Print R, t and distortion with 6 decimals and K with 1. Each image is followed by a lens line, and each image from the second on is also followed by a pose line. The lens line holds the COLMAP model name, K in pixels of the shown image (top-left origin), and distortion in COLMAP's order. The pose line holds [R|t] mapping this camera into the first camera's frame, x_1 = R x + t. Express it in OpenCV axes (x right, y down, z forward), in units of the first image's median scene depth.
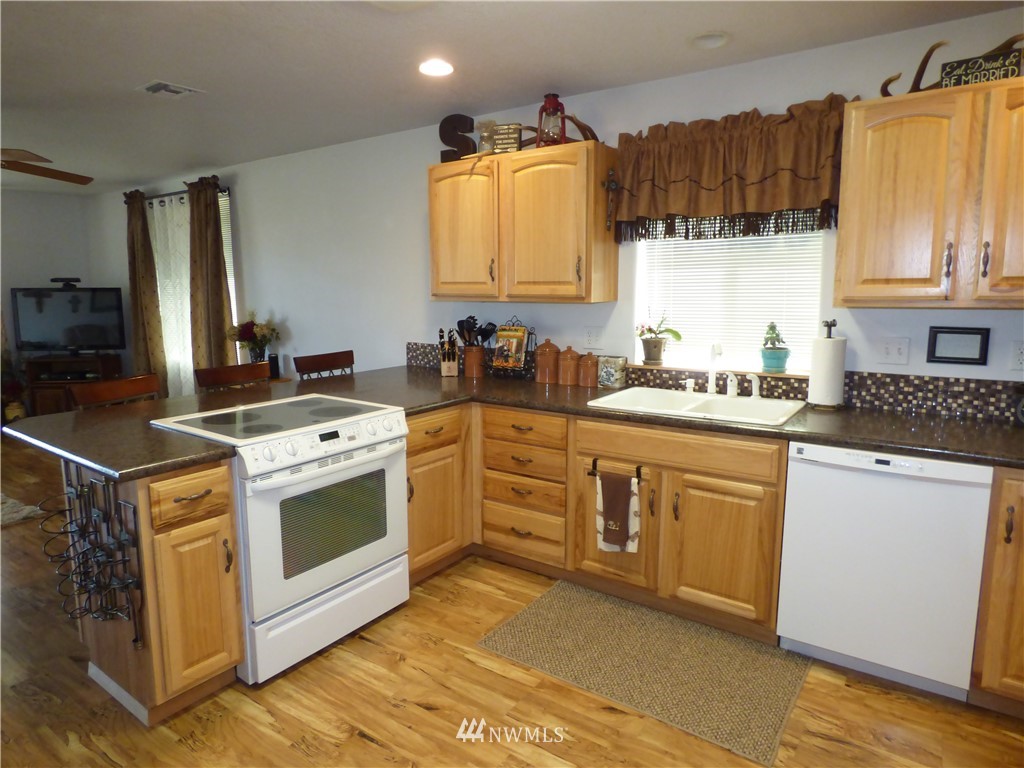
lens RADIAL K [[625.5, 0, 510.8], [0, 625.5, 377.7], [0, 0, 1]] dist [-0.009889, -0.001617]
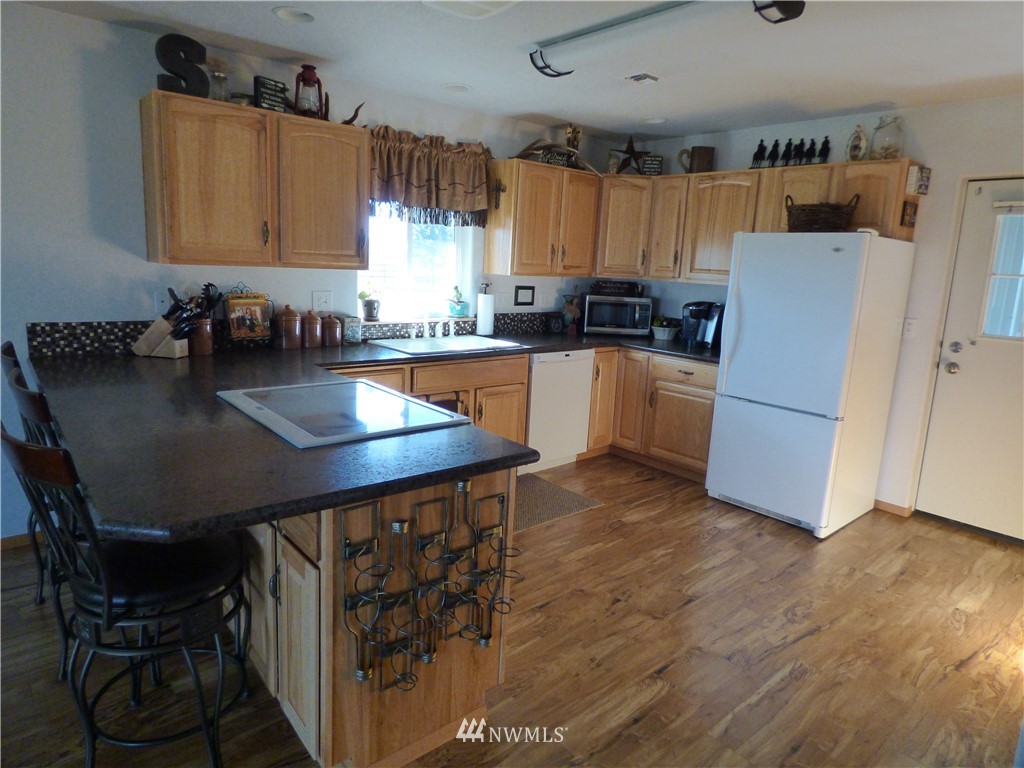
lens RADIAL K [[625.5, 0, 510.8], [0, 625.5, 377.7], [0, 0, 1]] dist [-0.009889, -0.001617]
pose [[0.257718, -0.171955, 0.950796, -0.902762], [0.075501, 0.984612, 0.157605, -0.085963], [-0.963266, 0.031169, 0.266735, 0.425786]]
